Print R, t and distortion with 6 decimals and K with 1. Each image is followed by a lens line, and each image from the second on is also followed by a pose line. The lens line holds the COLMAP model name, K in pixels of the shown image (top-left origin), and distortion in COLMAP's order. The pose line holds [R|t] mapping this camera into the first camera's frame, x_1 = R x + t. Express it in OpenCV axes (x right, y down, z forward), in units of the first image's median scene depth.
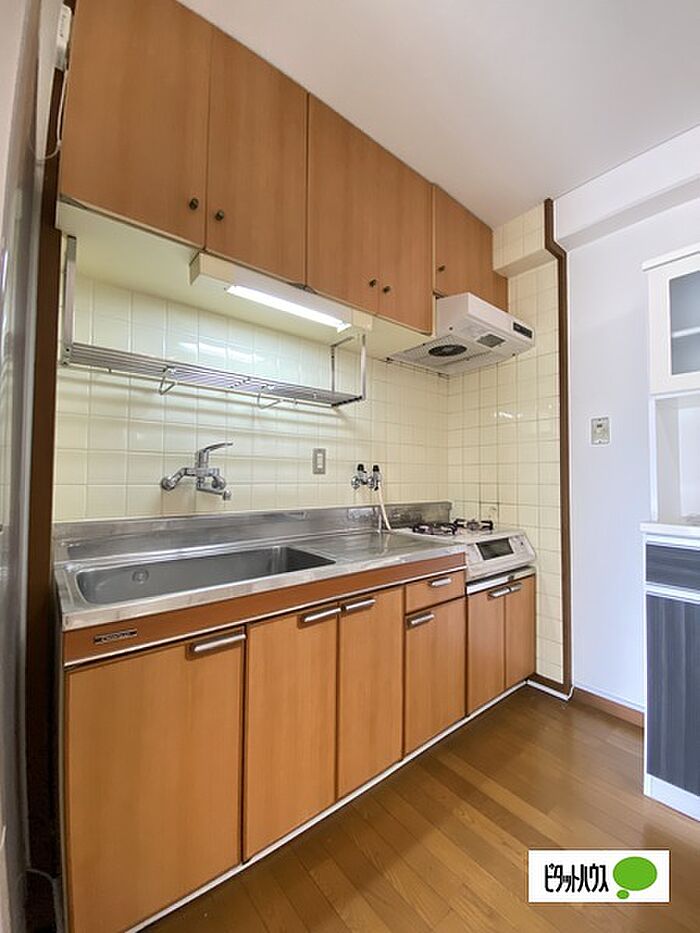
lens RADIAL K [[383.2, 0, 350.0], [0, 383.2, 466.5], [0, 0, 1]] dist [0.028466, -0.017902]
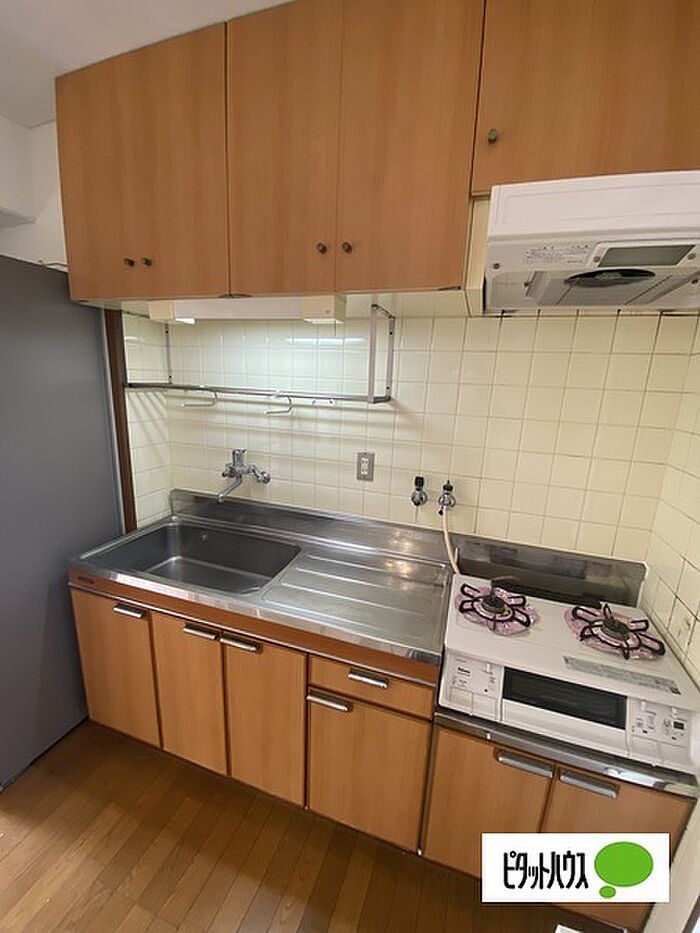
lens RADIAL K [[383.2, 0, 350.0], [0, 383.2, 466.5], [0, 0, 1]] dist [0.028466, -0.017902]
pose [[0.524813, 0.203027, -0.826651, 0.629022], [-0.007245, 0.972169, 0.234167, -0.220563], [0.851187, -0.116905, 0.511678, 0.545283]]
